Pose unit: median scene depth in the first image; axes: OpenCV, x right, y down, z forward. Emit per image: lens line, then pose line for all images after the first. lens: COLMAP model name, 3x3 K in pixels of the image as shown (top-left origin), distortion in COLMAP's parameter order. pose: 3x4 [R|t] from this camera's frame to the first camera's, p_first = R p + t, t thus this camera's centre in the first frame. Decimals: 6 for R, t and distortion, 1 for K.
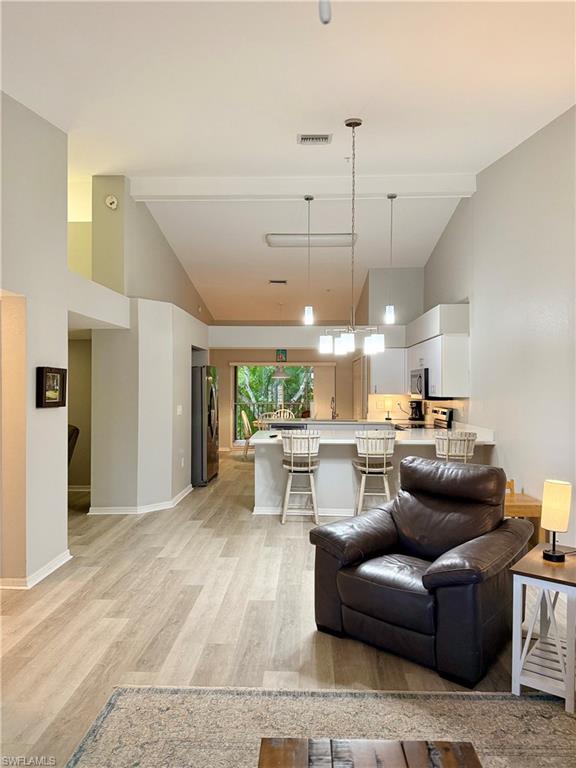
lens RADIAL K [[547.5, 0, 287.2], [0, 547.5, 383.7], [0, 0, 1]] dist [0.024249, -0.024675]
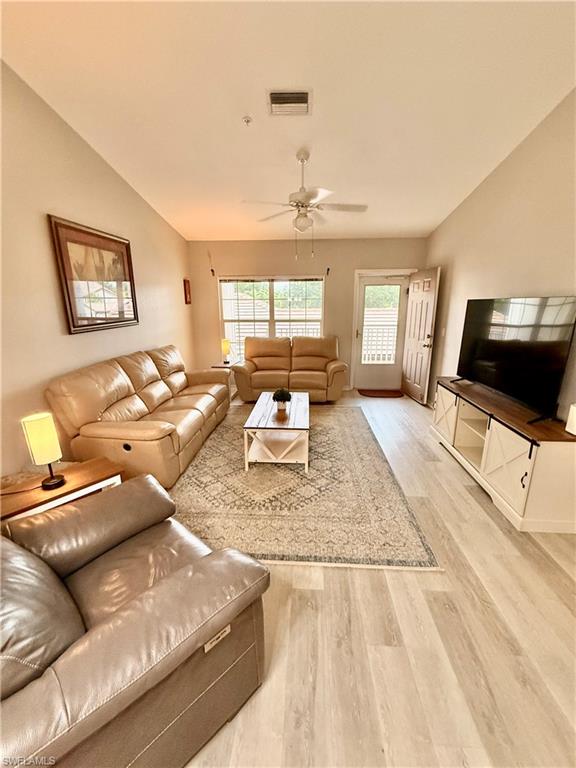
lens RADIAL K [[308.5, 0, 289.0], [0, 308.5, 383.8], [0, 0, 1]] dist [-0.009101, 0.000669]
pose [[-0.999738, -0.002848, 0.022709, 0.014945], [0.002704, 0.970576, 0.240779, -0.014535], [-0.022726, 0.240777, -0.970314, 1.496074]]
